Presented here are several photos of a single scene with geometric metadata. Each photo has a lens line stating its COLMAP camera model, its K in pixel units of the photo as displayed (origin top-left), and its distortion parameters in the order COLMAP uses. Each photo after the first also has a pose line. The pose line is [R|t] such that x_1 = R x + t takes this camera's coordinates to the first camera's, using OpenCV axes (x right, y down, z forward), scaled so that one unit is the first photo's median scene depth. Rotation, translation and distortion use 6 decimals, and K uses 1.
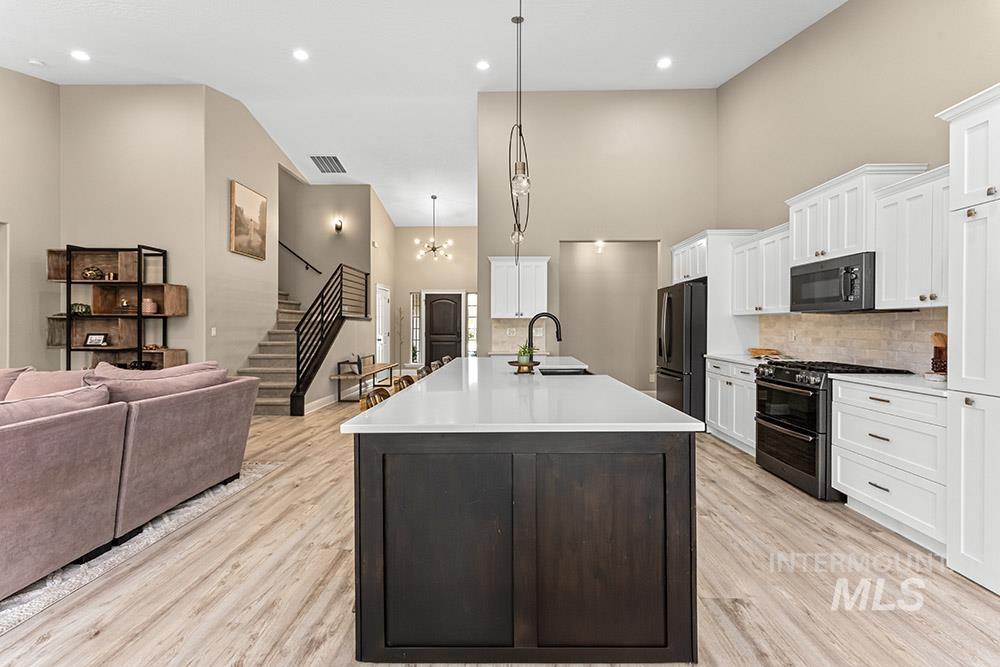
lens RADIAL K [[404.4, 0, 500.9], [0, 404.4, 325.3], [0, 0, 1]] dist [-0.000011, -0.000686]
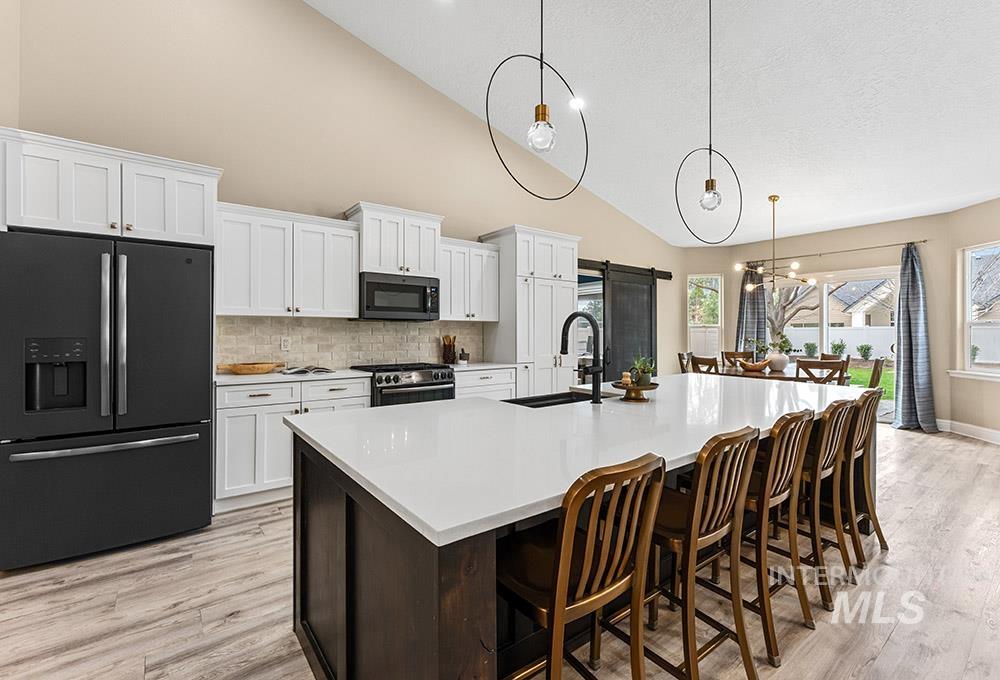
lens RADIAL K [[430.0, 0, 506.3], [0, 430.0, 335.6], [0, 0, 1]] dist [-0.002024, -0.000111]
pose [[-0.628402, 0.002020, 0.777886, -0.310578], [-0.000885, 0.999994, -0.003311, 0.015173], [-0.777888, -0.002769, -0.628396, 1.399922]]
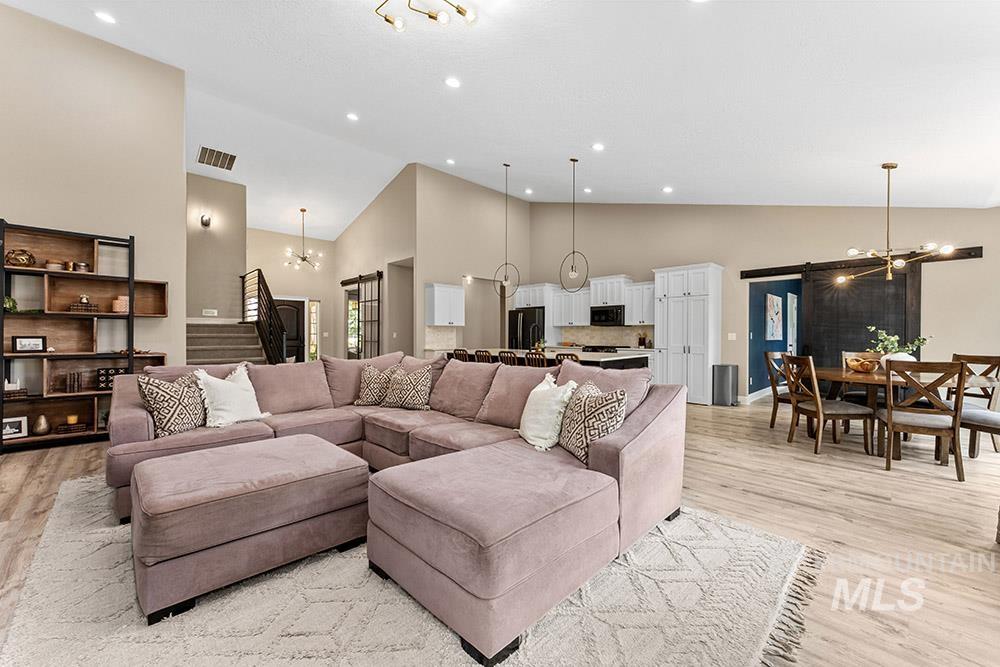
lens RADIAL K [[404.4, 0, 503.7], [0, 404.4, 337.3], [0, 0, 1]] dist [-0.000011, -0.000686]
pose [[0.691353, -0.003783, 0.722508, -1.398147], [-0.001853, 0.999974, 0.007008, 0.022845], [-0.722515, -0.006183, 0.691328, -0.294781]]
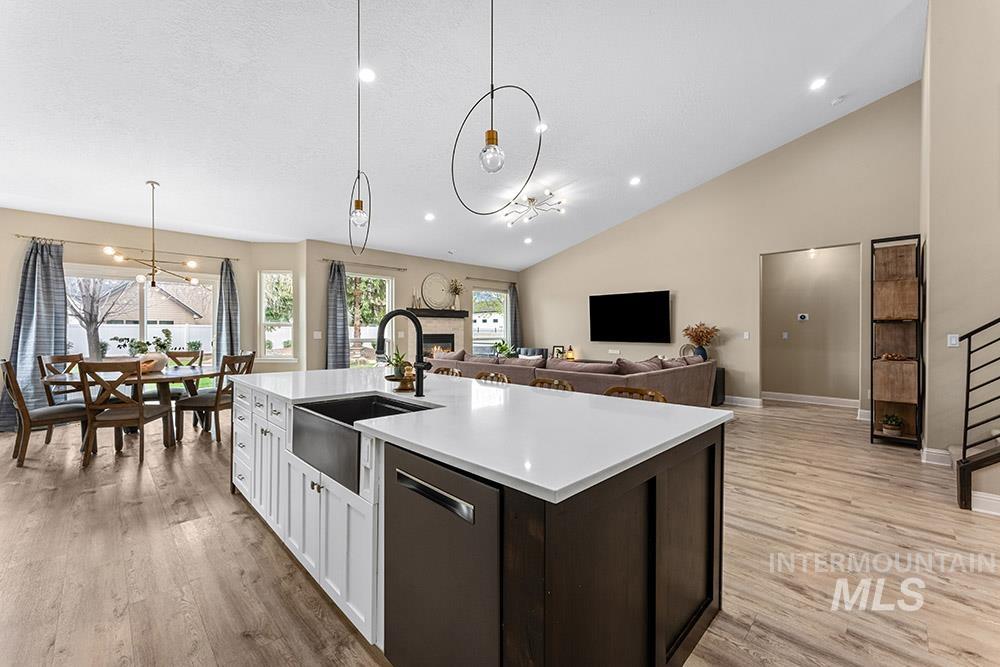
lens RADIAL K [[404.4, 0, 504.0], [0, 404.4, 335.1], [0, 0, 1]] dist [-0.000011, -0.000686]
pose [[-0.688925, 0.012106, -0.724732, 0.426135], [0.007828, 0.999926, 0.009261, 0.010053], [0.724791, 0.000707, -0.688969, 1.436613]]
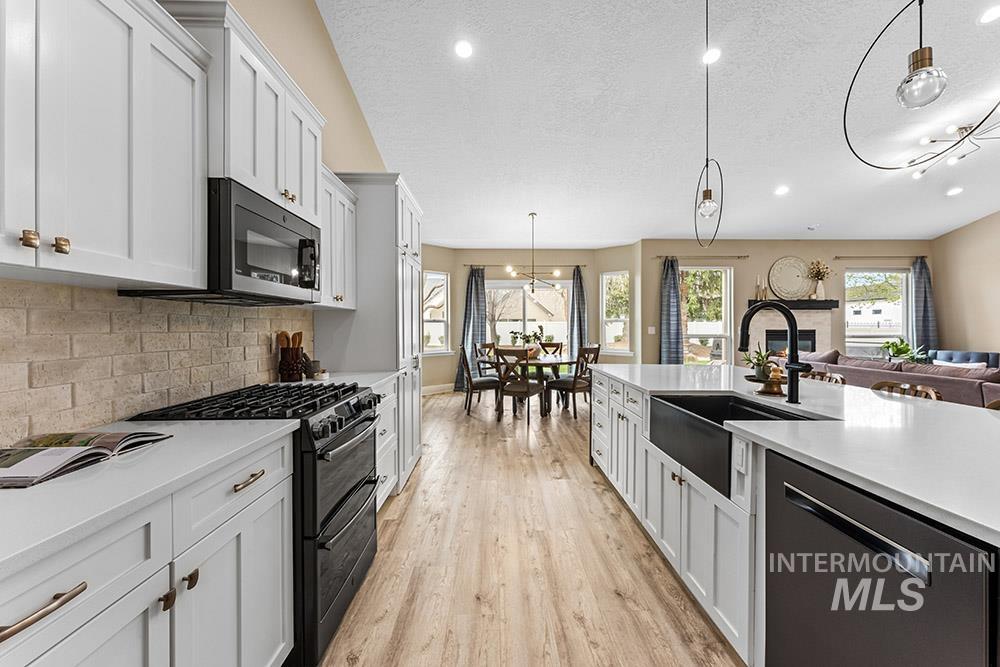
lens RADIAL K [[404.4, 0, 499.8], [0, 404.4, 328.6], [0, 0, 1]] dist [-0.000011, -0.000686]
pose [[-0.999148, 0.007756, -0.040544, 0.468234], [0.007828, 0.999968, -0.001627, 0.009763], [0.040530, -0.001943, -0.999176, 1.425827]]
